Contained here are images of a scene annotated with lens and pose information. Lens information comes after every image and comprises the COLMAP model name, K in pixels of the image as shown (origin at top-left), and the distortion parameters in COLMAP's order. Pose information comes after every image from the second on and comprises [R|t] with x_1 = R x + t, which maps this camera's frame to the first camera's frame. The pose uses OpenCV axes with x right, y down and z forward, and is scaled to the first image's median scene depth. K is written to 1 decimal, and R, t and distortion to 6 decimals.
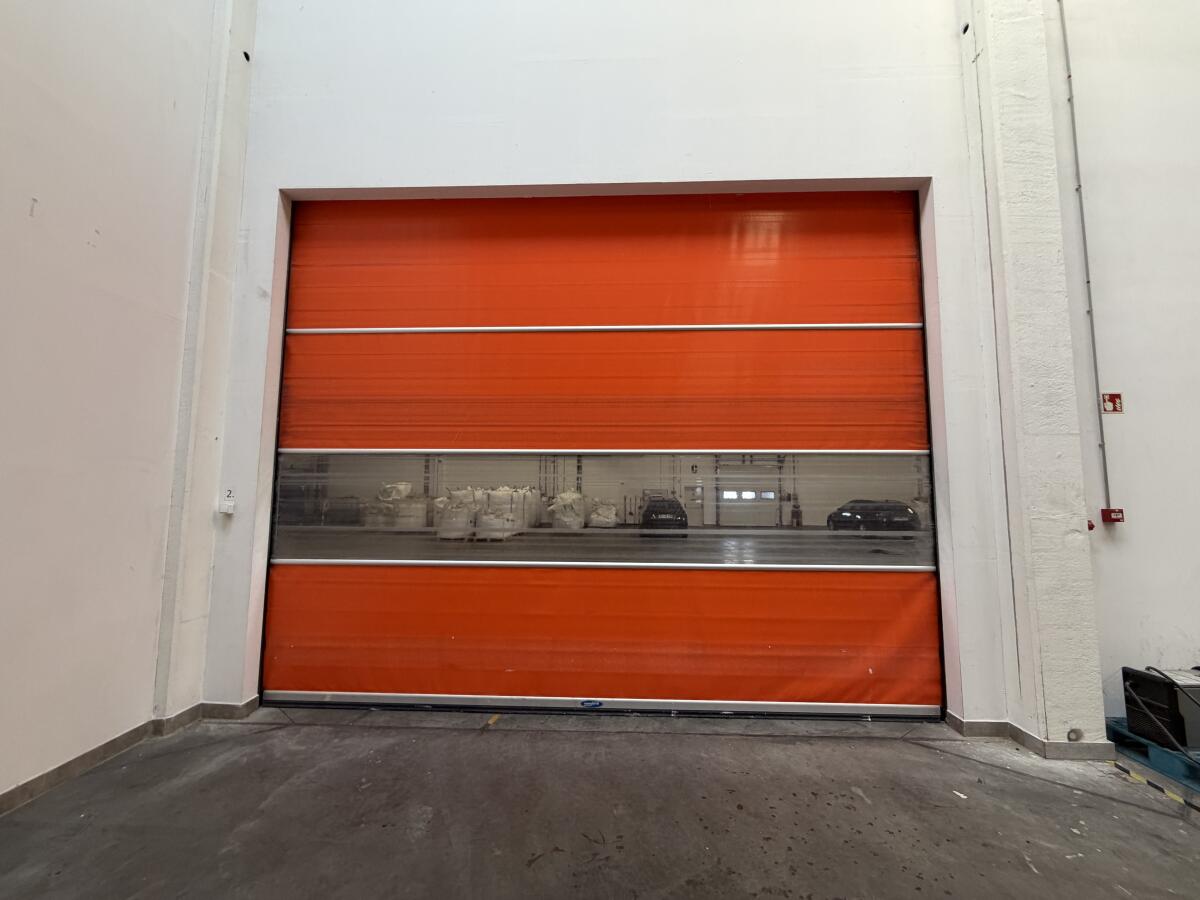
lens RADIAL K [[484.6, 0, 595.8], [0, 484.6, 445.2], [0, 0, 1]] dist [-0.001193, 0.000088]
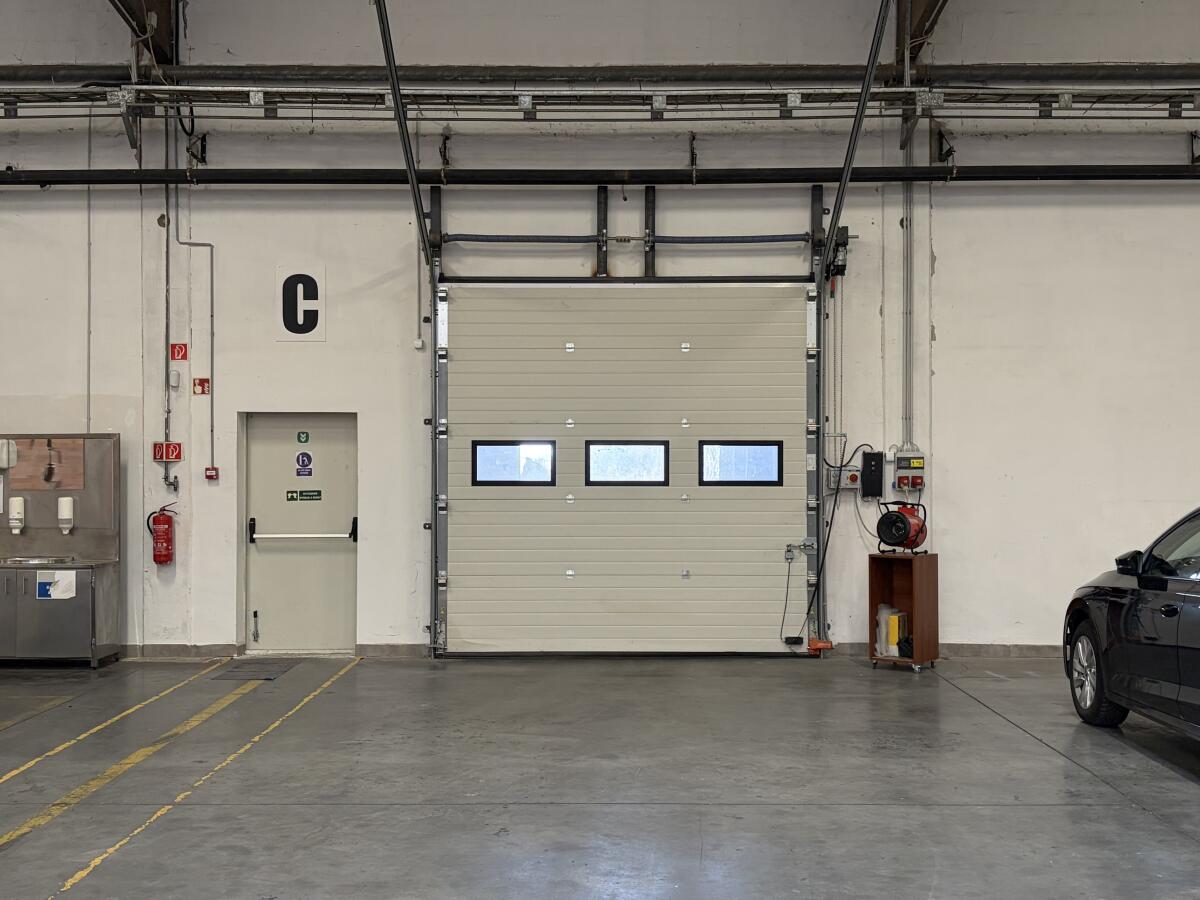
lens RADIAL K [[1483.2, 0, 601.3], [0, 1483.2, 448.5], [0, 0, 1]] dist [0.059416, 0.000000]
pose [[0.998828, -0.010784, 0.047187, 0.286413], [0.006282, 0.995502, 0.094530, 0.052017], [-0.047995, -0.094123, 0.994403, 0.513700]]
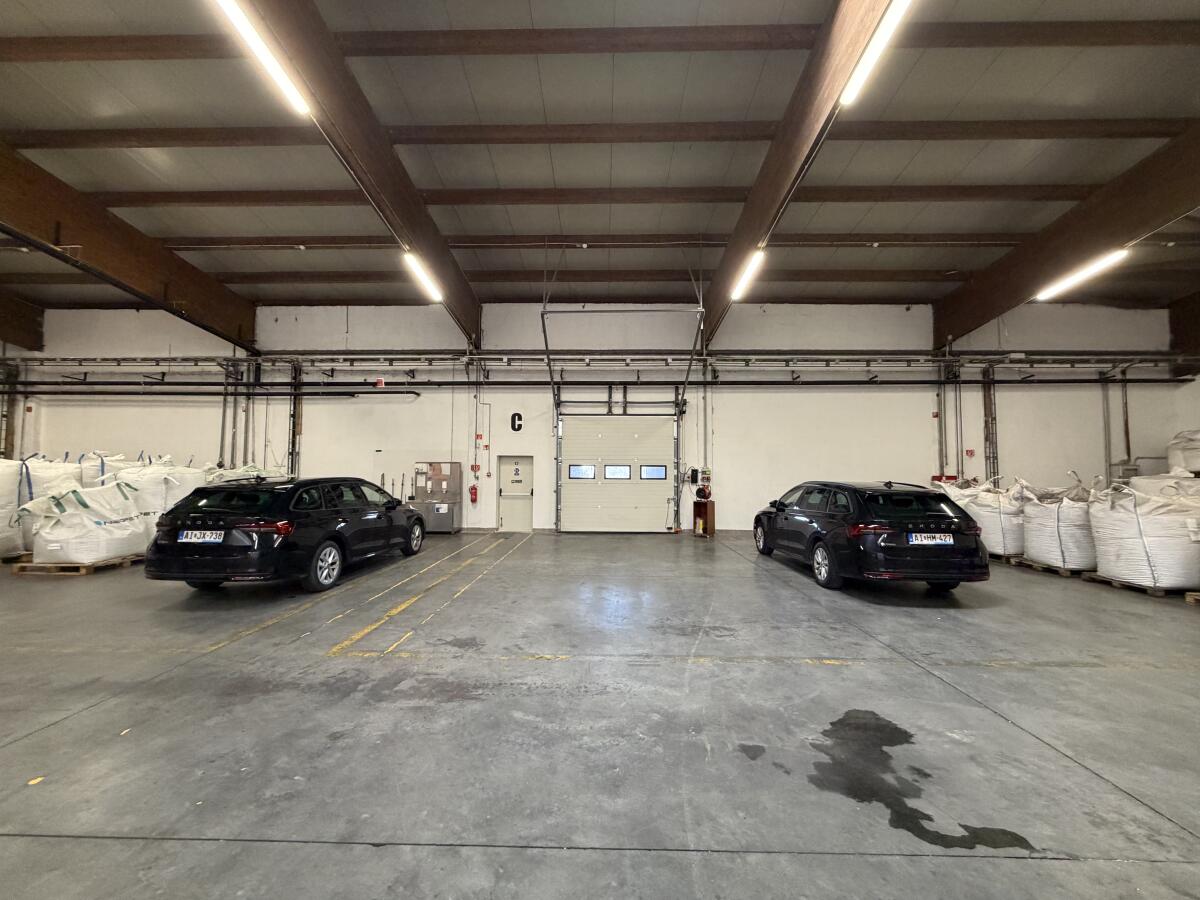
lens RADIAL K [[484.6, 0, 597.4], [0, 484.6, 447.2], [0, 0, 1]] dist [-0.001193, 0.000088]
pose [[0.999436, -0.002864, 0.033458, 0.279367], [0.001105, 0.998621, 0.052480, 0.049978], [-0.033562, -0.052413, 0.998061, 0.490448]]
